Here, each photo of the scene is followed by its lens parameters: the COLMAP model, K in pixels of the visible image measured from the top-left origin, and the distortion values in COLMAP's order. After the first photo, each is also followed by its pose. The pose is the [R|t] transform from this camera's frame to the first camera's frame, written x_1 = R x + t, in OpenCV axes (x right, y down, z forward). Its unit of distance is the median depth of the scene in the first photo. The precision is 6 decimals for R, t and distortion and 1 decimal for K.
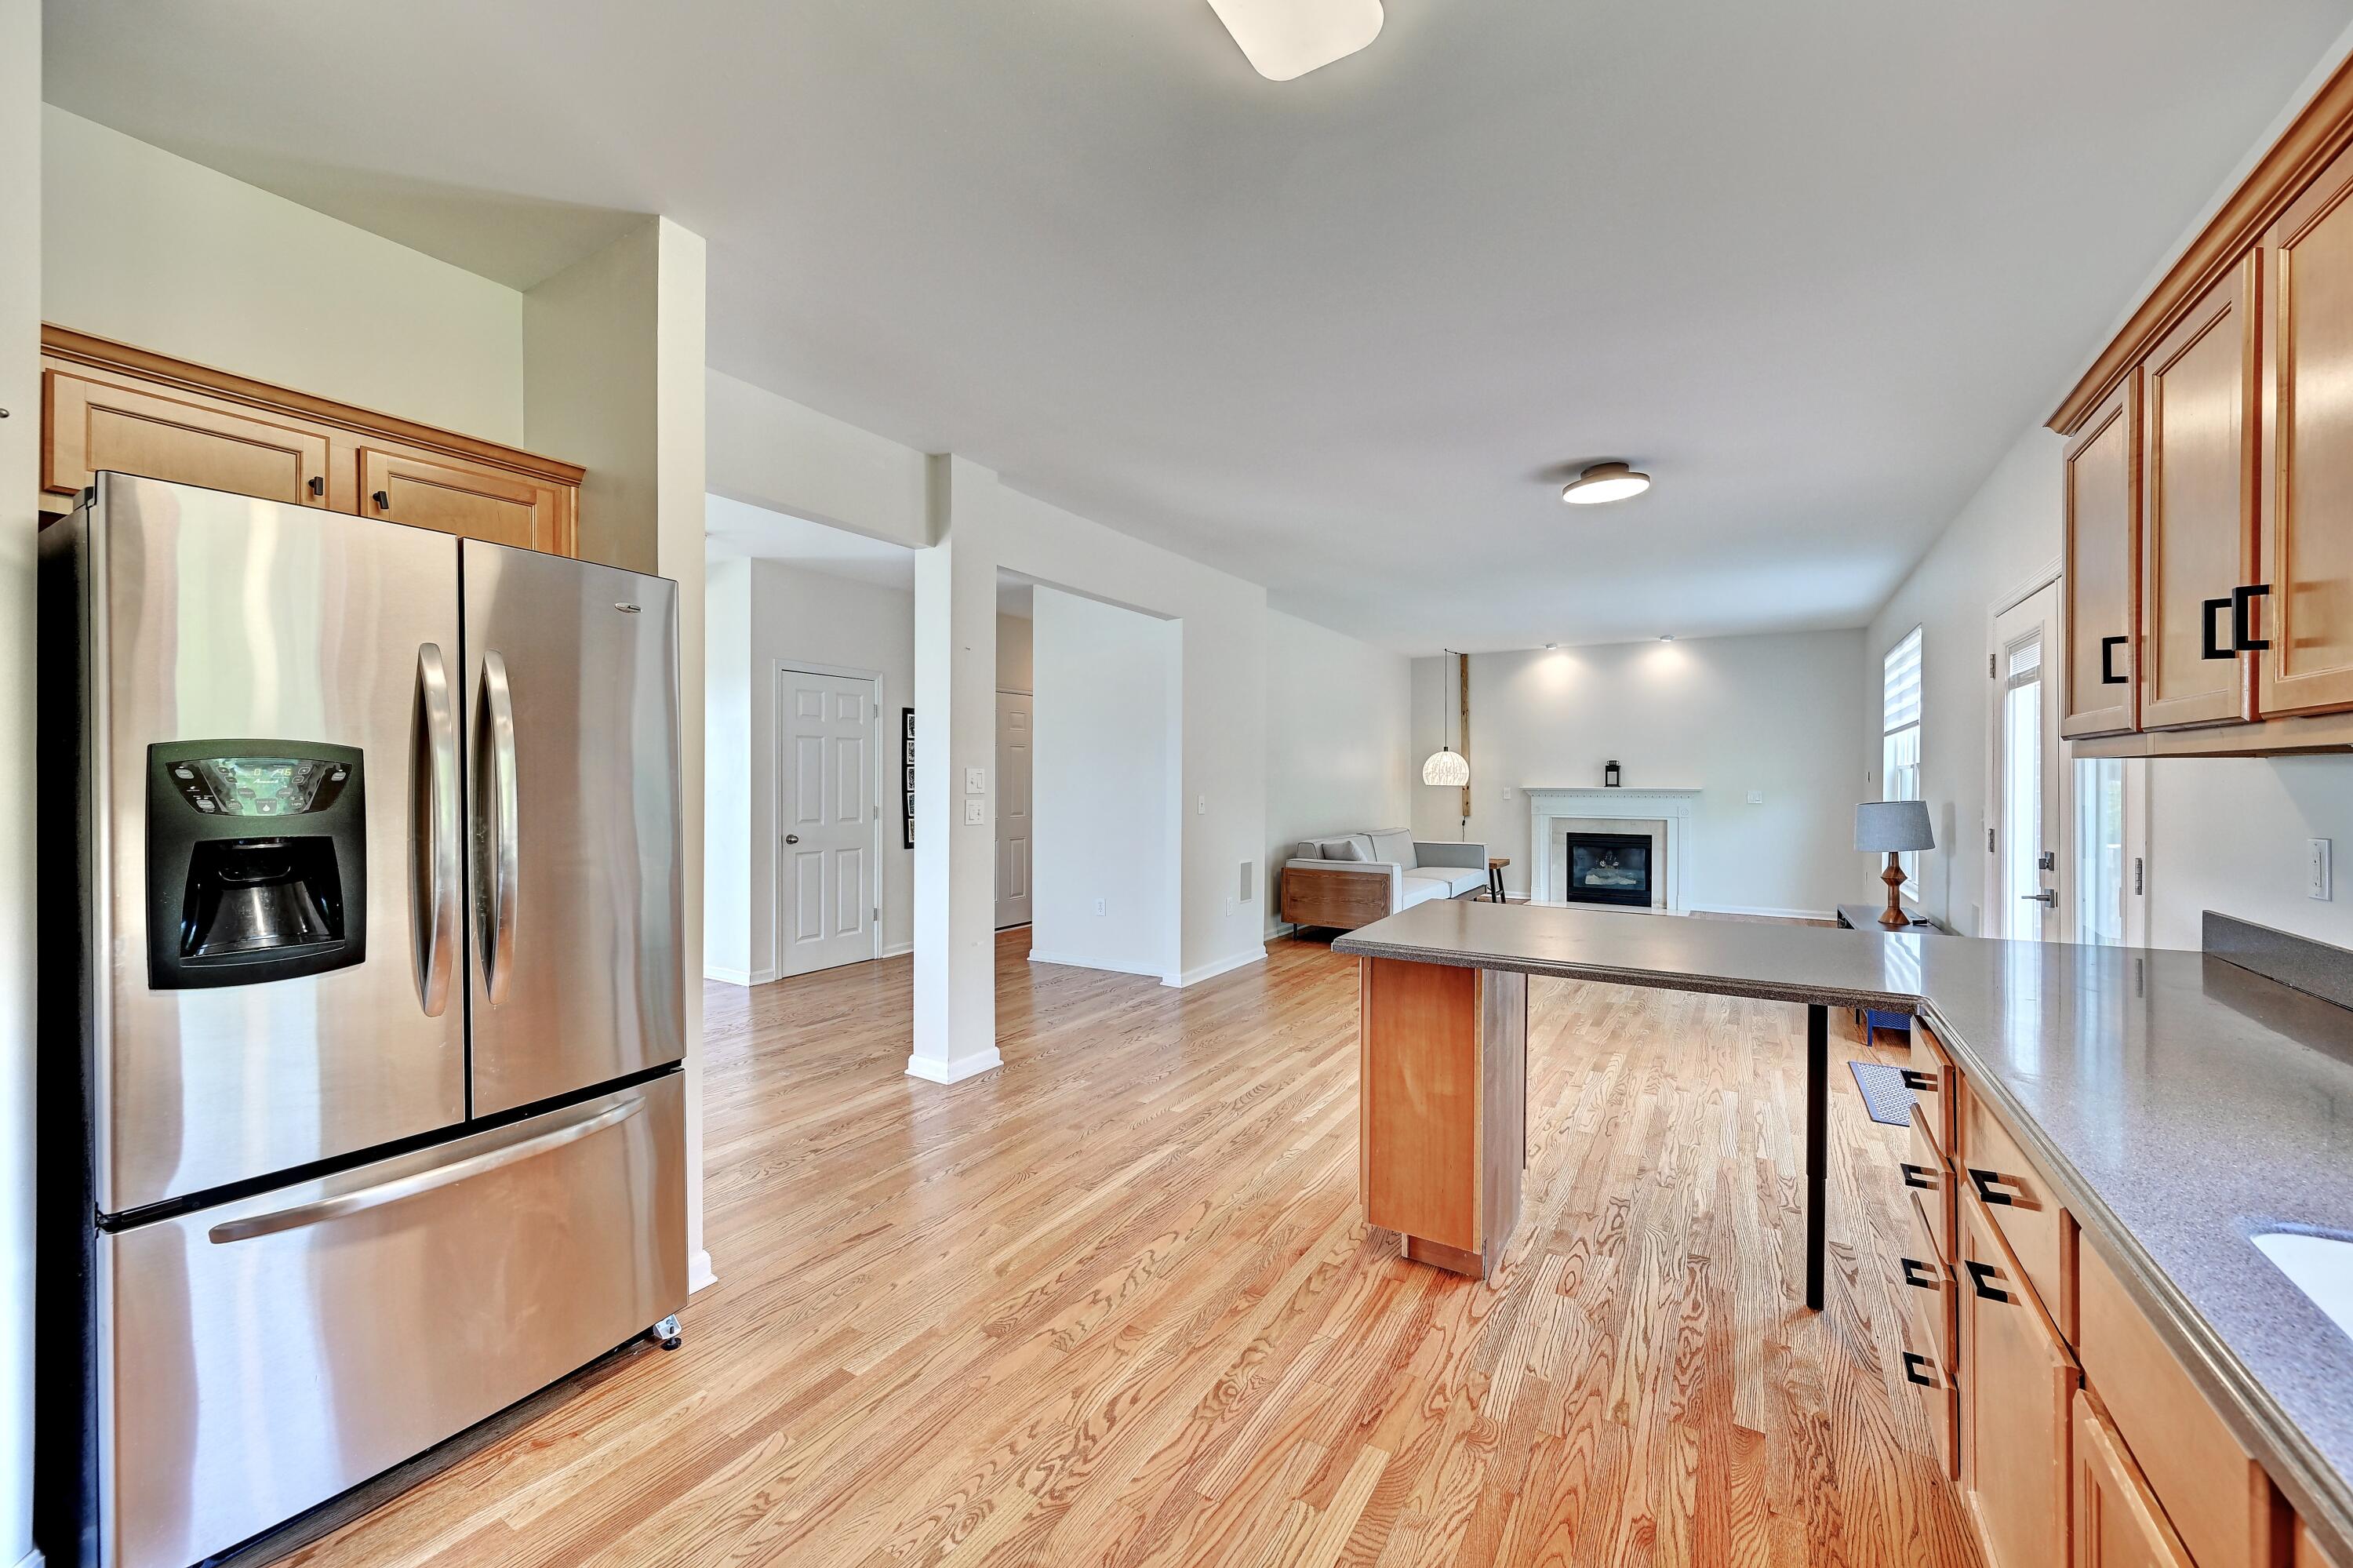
lens RADIAL K [[918.4, 0, 1178.2], [0, 918.4, 781.7], [0, 0, 1]] dist [-0.002073, 0.000370]
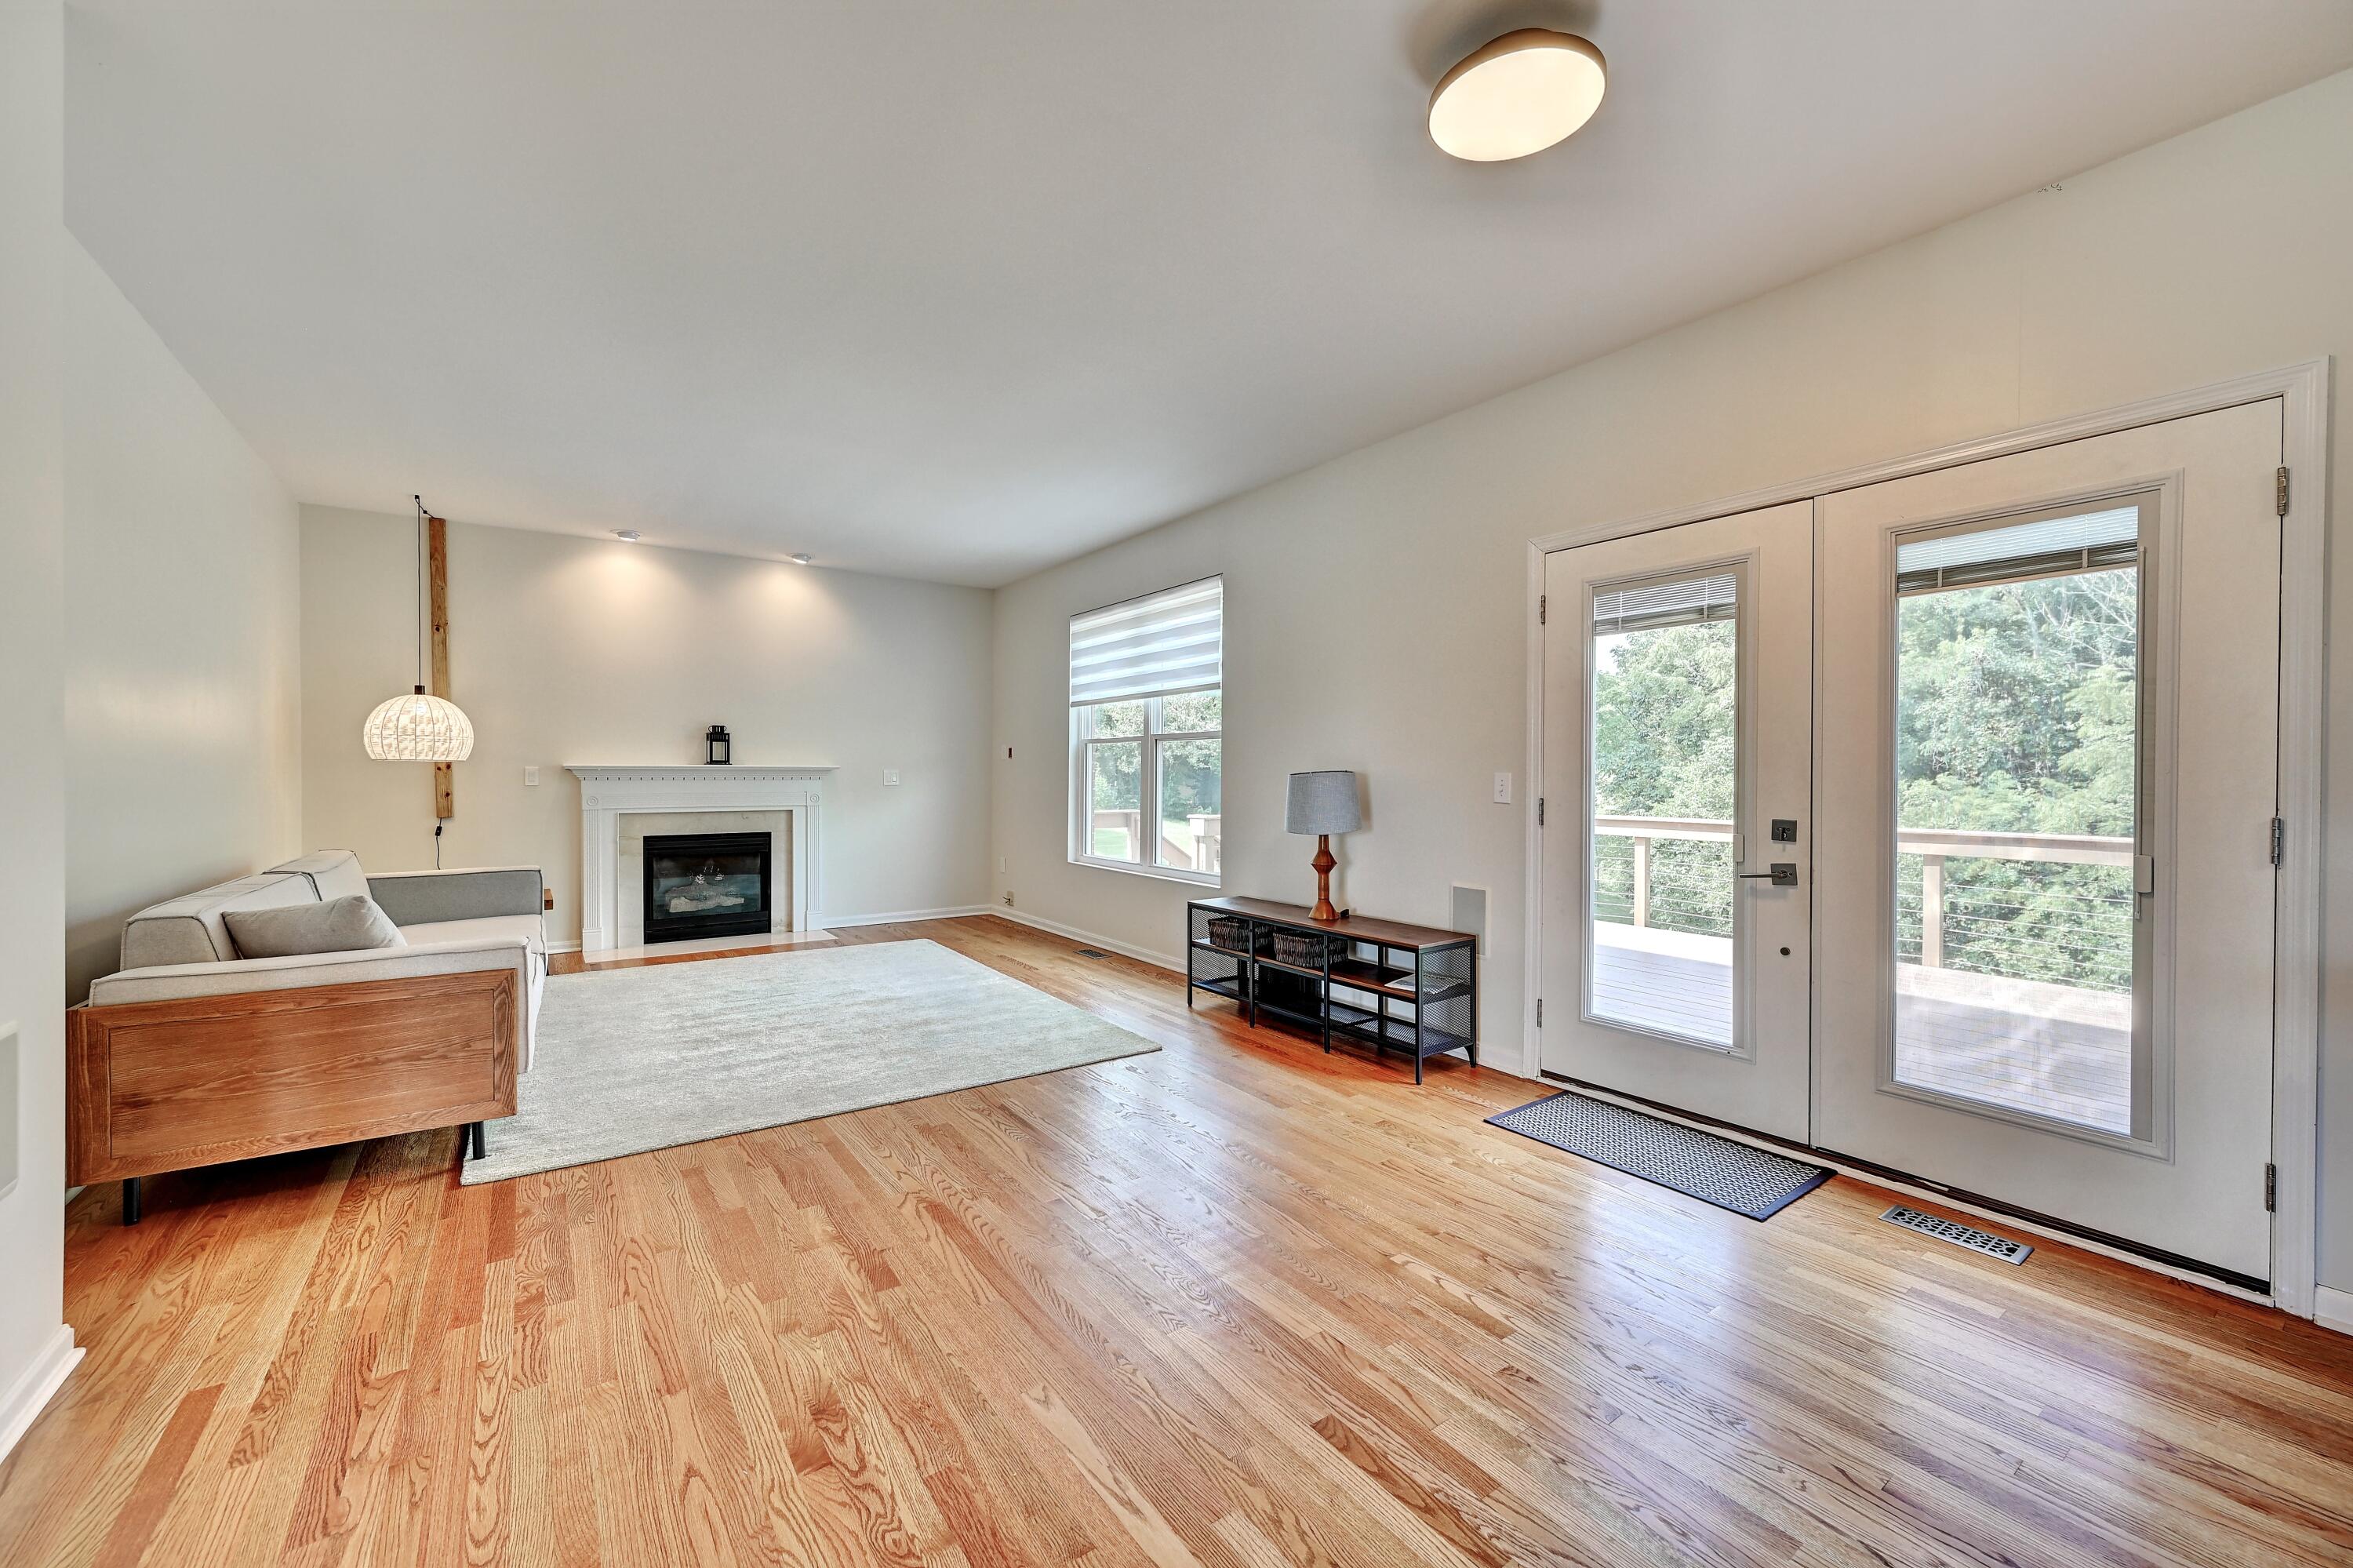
lens RADIAL K [[918.4, 0, 1178.2], [0, 918.4, 781.7], [0, 0, 1]] dist [-0.002073, 0.000370]
pose [[0.391854, -0.011777, 0.919952, -0.018024], [0.001147, 0.999924, 0.012312, 0.010545], [-0.920027, -0.003769, 0.391837, 0.421563]]
